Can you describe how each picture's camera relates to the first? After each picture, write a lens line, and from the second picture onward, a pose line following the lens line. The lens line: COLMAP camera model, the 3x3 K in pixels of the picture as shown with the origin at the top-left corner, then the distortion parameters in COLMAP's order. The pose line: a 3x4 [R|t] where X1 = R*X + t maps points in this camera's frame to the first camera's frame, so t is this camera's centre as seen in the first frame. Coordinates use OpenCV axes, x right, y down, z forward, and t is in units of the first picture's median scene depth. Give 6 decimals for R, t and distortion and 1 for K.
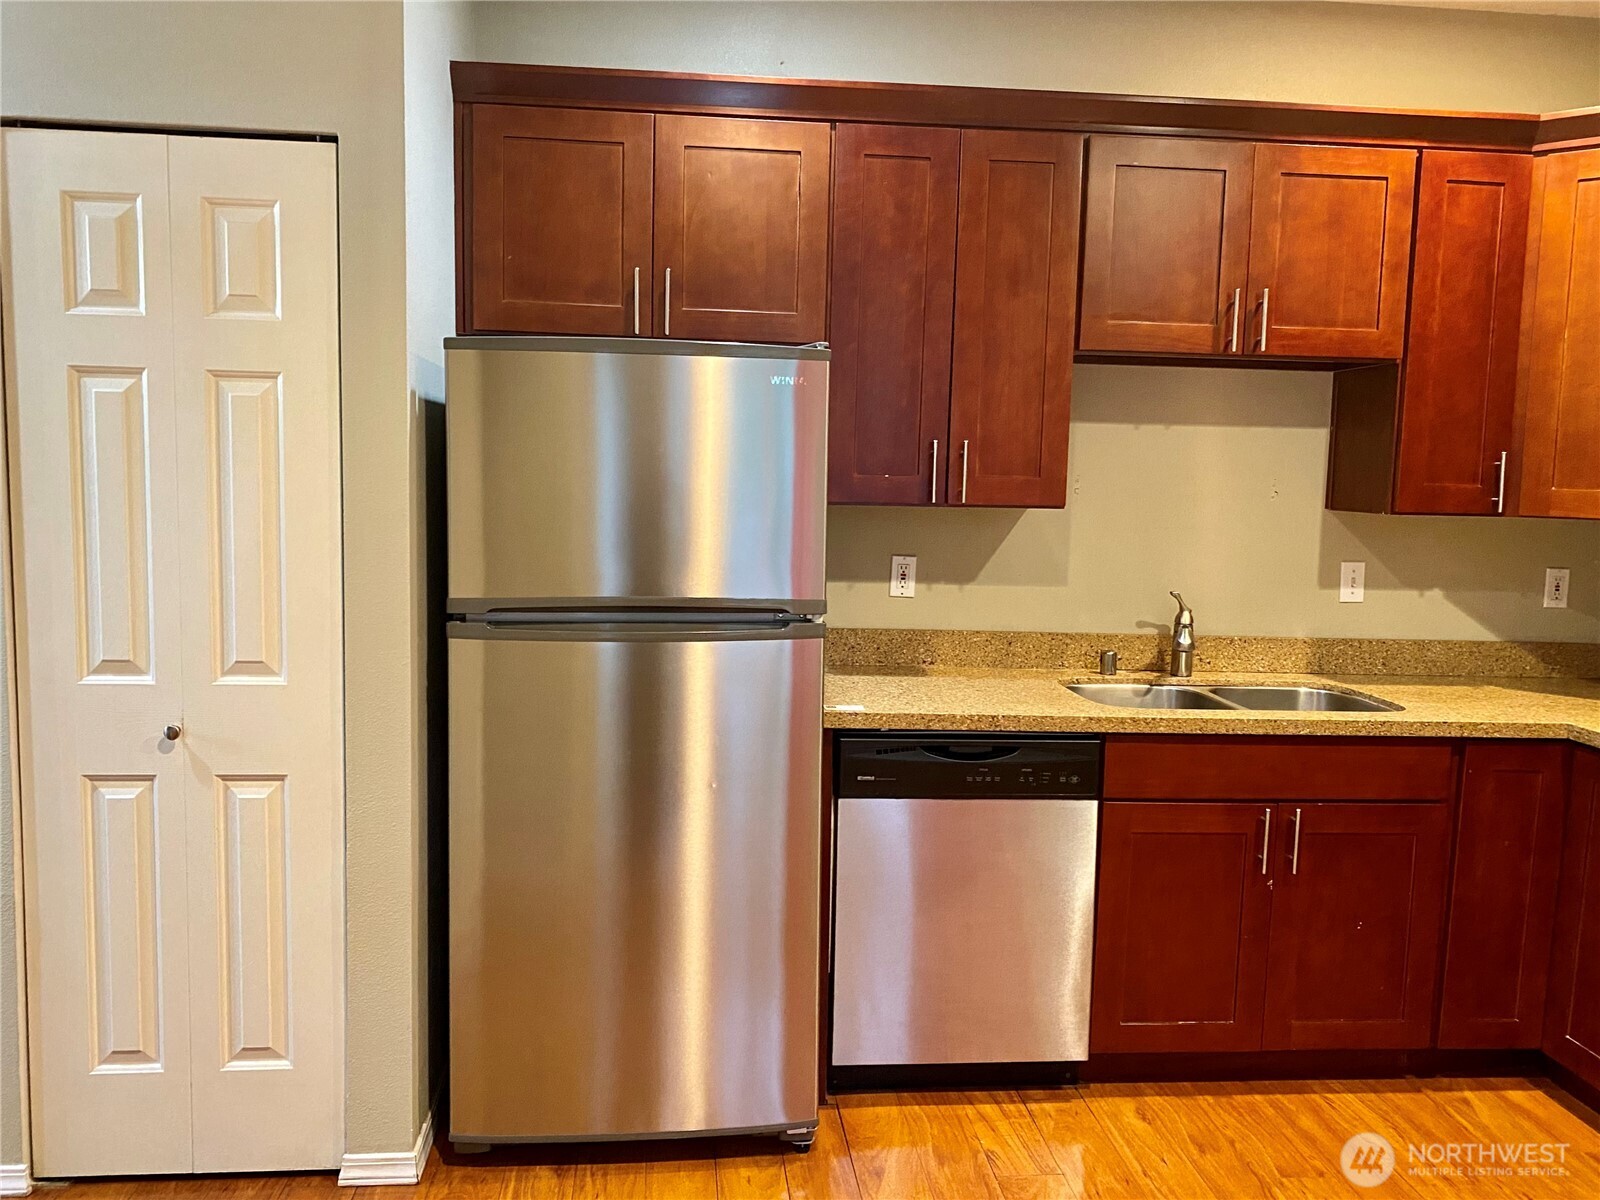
lens RADIAL K [[1246.4, 0, 797.0], [0, 1246.4, 588.3], [0, 0, 1]] dist [0.044828, -0.048809]
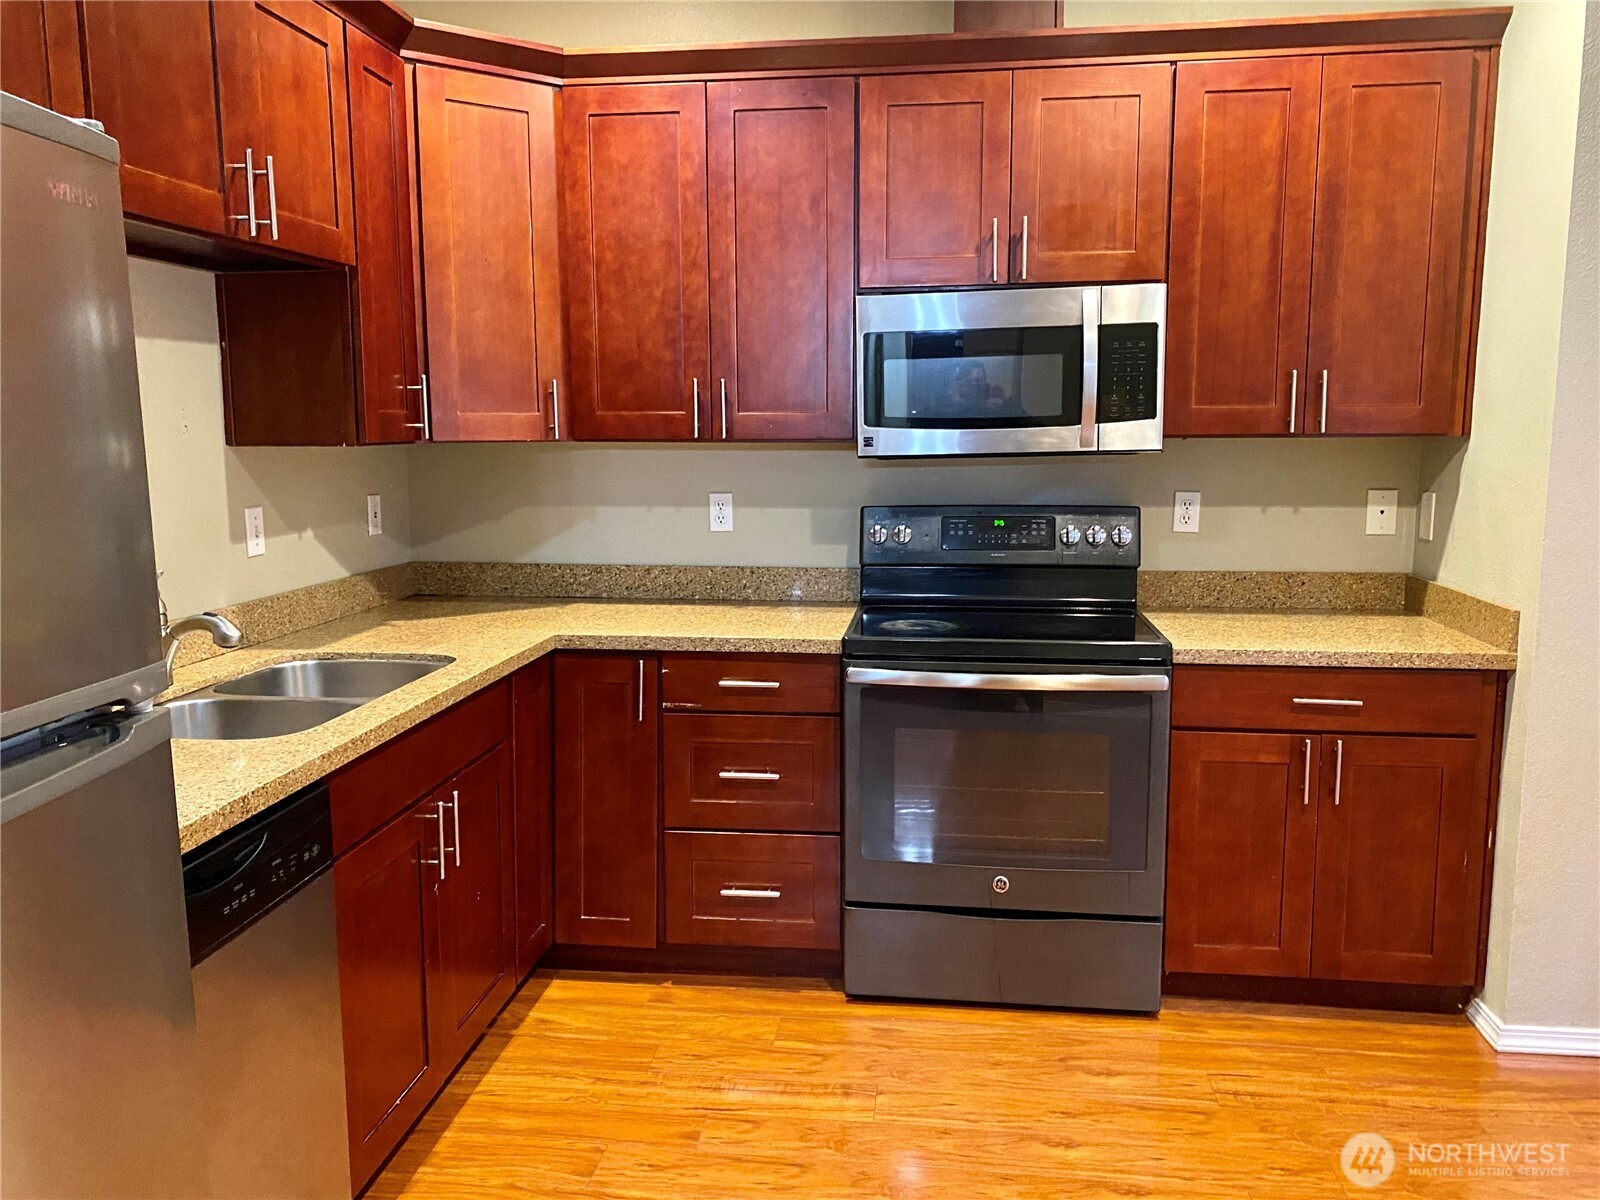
lens RADIAL K [[1246.4, 0, 797.0], [0, 1246.4, 588.3], [0, 0, 1]] dist [0.044828, -0.048809]
pose [[0.218107, -0.158382, 0.962987, -0.327065], [0.106100, 0.984743, 0.137930, -0.050485], [-0.970140, 0.072090, 0.231583, 0.518855]]
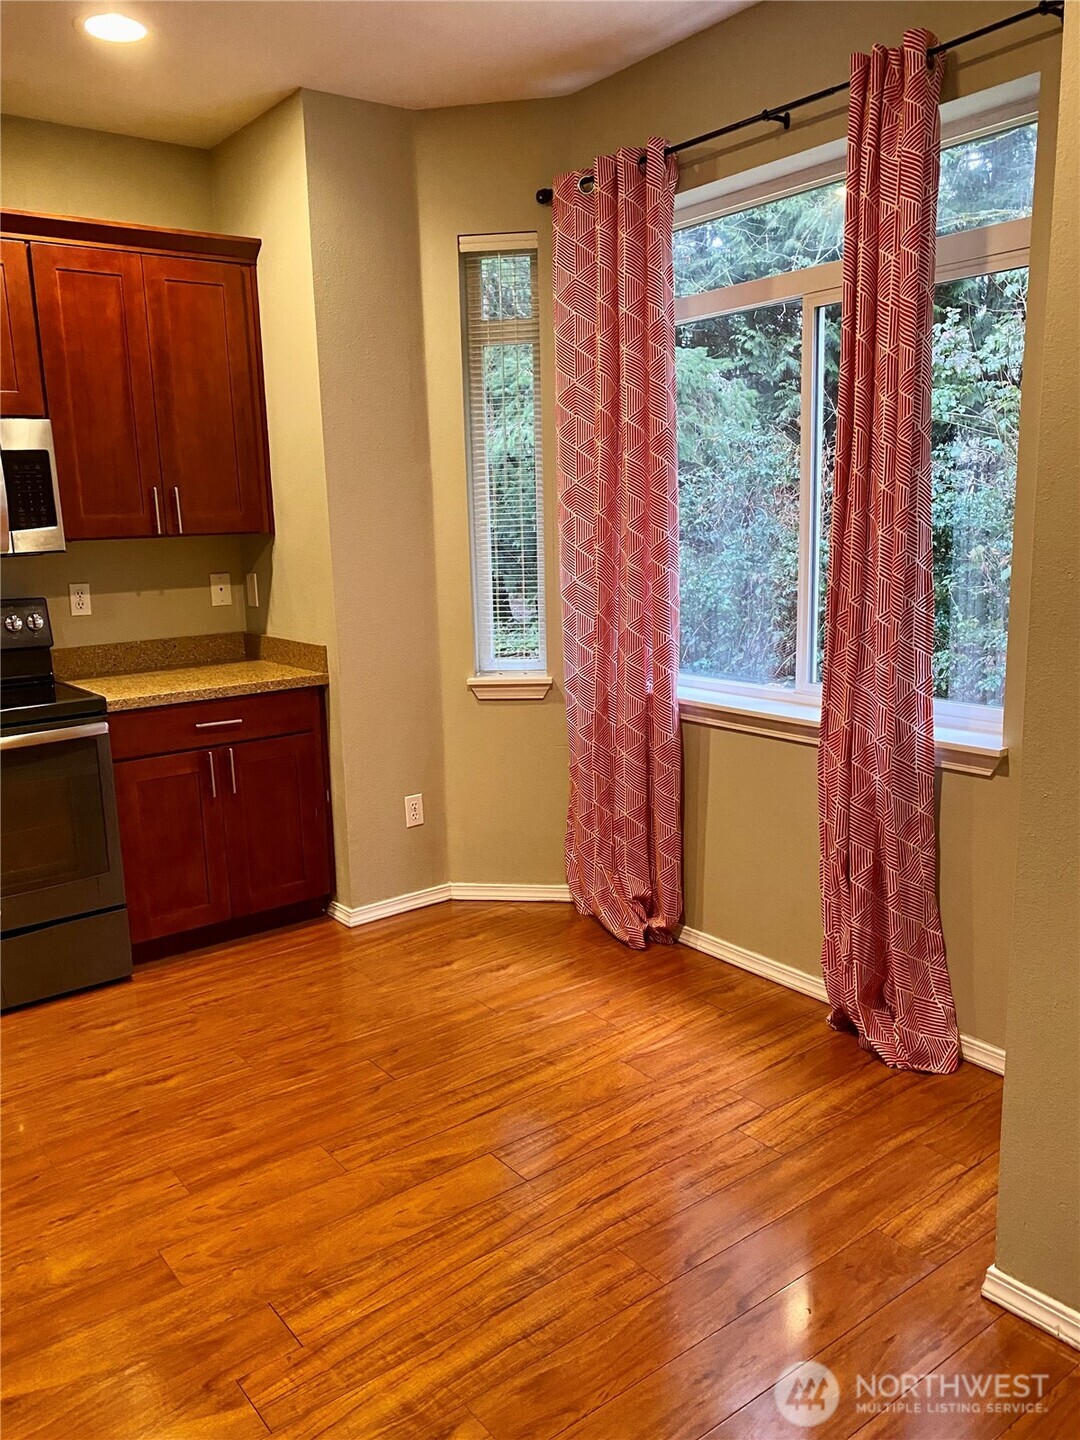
lens RADIAL K [[1121.7, 0, 540.0], [0, 1121.7, 720.0], [0, 0, 1]] dist [0.044828, -0.048809]
pose [[-0.531556, -0.169964, 0.829795, -0.520410], [0.097765, 0.960802, 0.259424, -0.075755], [-0.841362, 0.219023, -0.494104, 0.657908]]
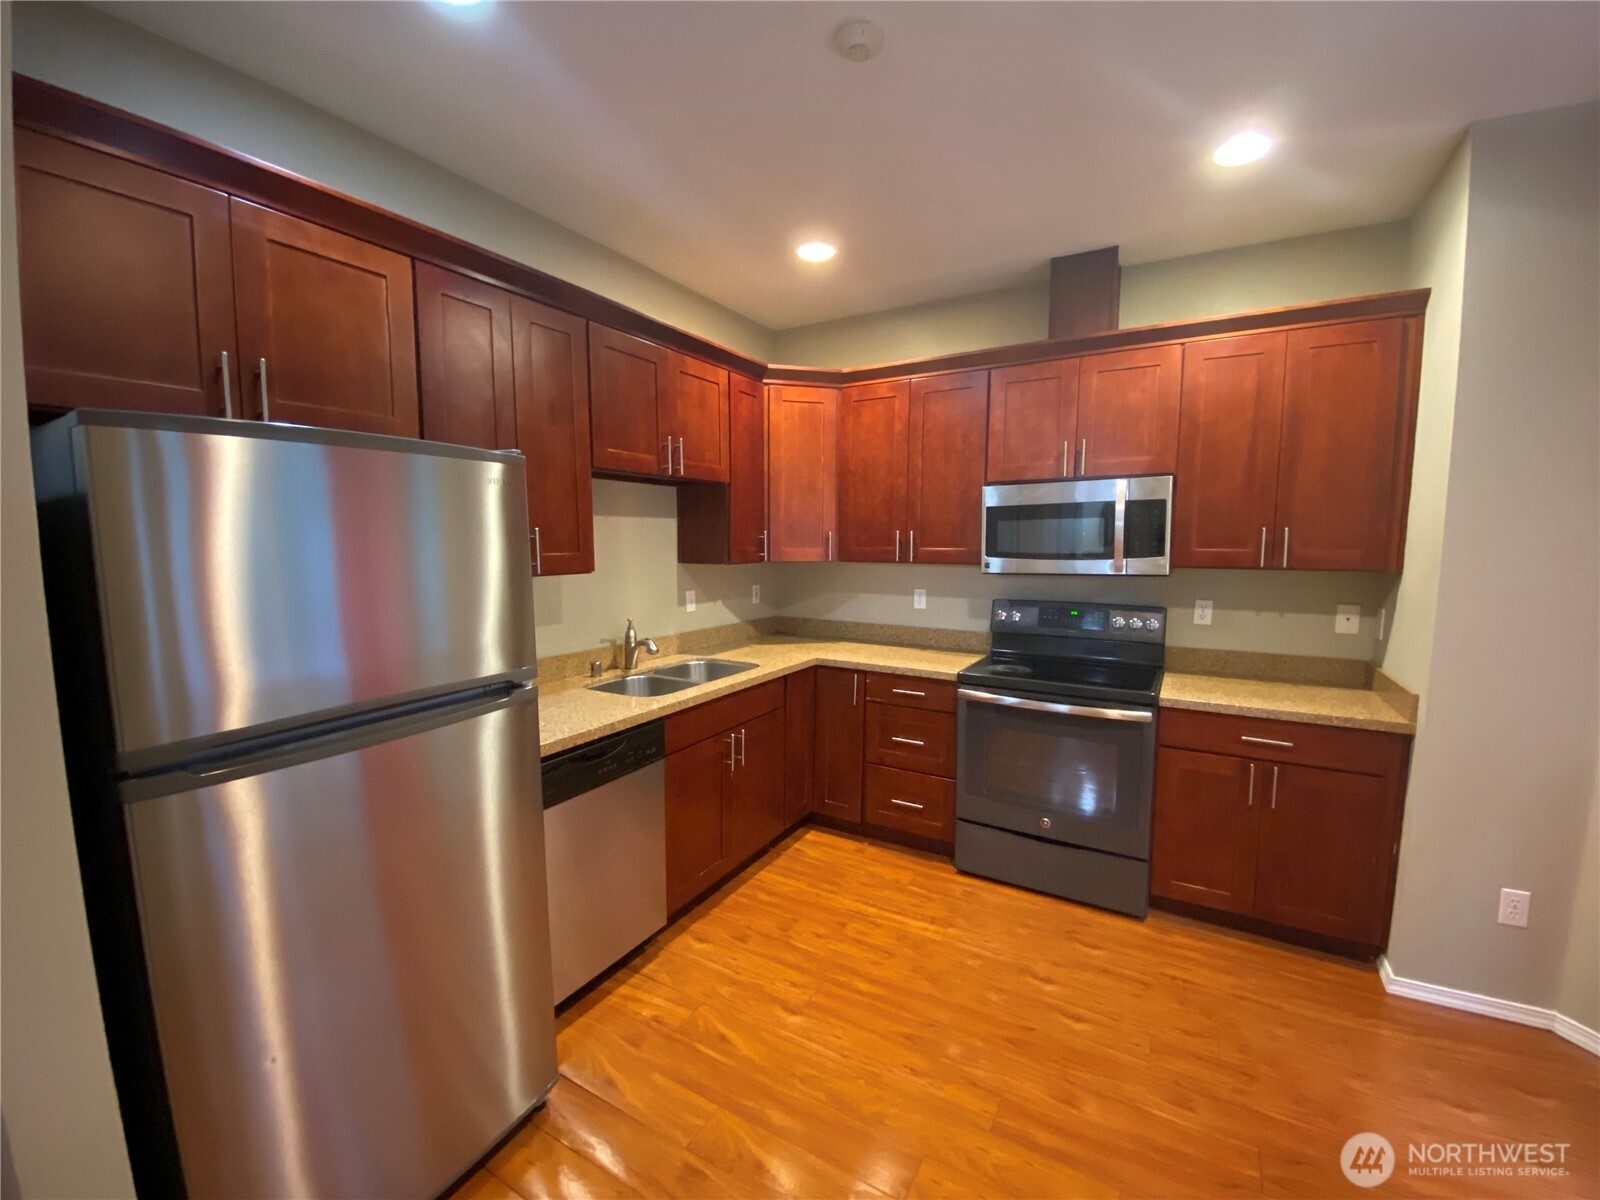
lens RADIAL K [[656.7, 0, 796.7], [0, 656.7, 600.0], [0, 0, 1]] dist [0.021894, -0.022632]
pose [[0.587960, -0.102465, 0.802374, -0.272814], [0.093840, 0.993887, 0.058158, -0.054402], [-0.803429, 0.041100, 0.593981, 0.338510]]
